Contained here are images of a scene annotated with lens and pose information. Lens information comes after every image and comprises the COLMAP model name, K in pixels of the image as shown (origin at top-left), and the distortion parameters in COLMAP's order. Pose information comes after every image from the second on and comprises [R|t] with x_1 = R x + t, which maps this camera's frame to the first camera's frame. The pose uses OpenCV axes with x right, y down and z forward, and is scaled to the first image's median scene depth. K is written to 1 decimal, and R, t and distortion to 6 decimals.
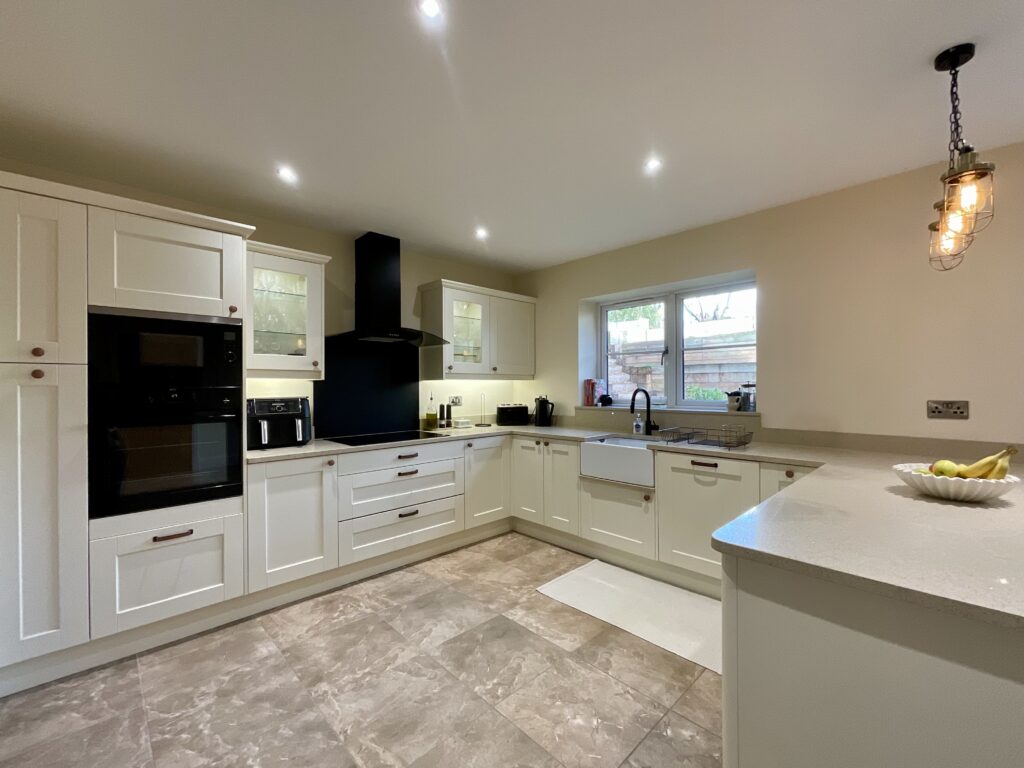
lens RADIAL K [[414.3, 0, 517.0], [0, 414.3, 385.8], [0, 0, 1]] dist [0.000068, 0.000267]
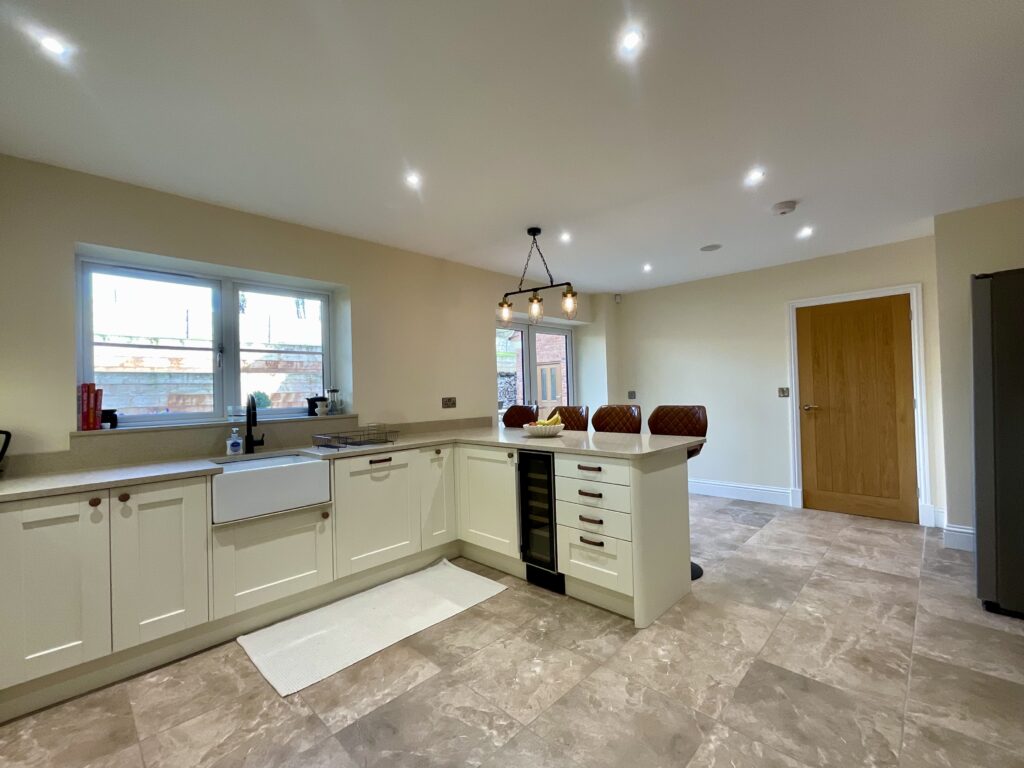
lens RADIAL K [[414.3, 0, 517.0], [0, 414.3, 385.8], [0, 0, 1]] dist [0.000068, 0.000267]
pose [[0.020975, 0.014748, 0.999671, -0.580647], [0.027245, 0.999511, -0.015318, 0.018255], [-0.999409, 0.027557, 0.020563, 0.574064]]
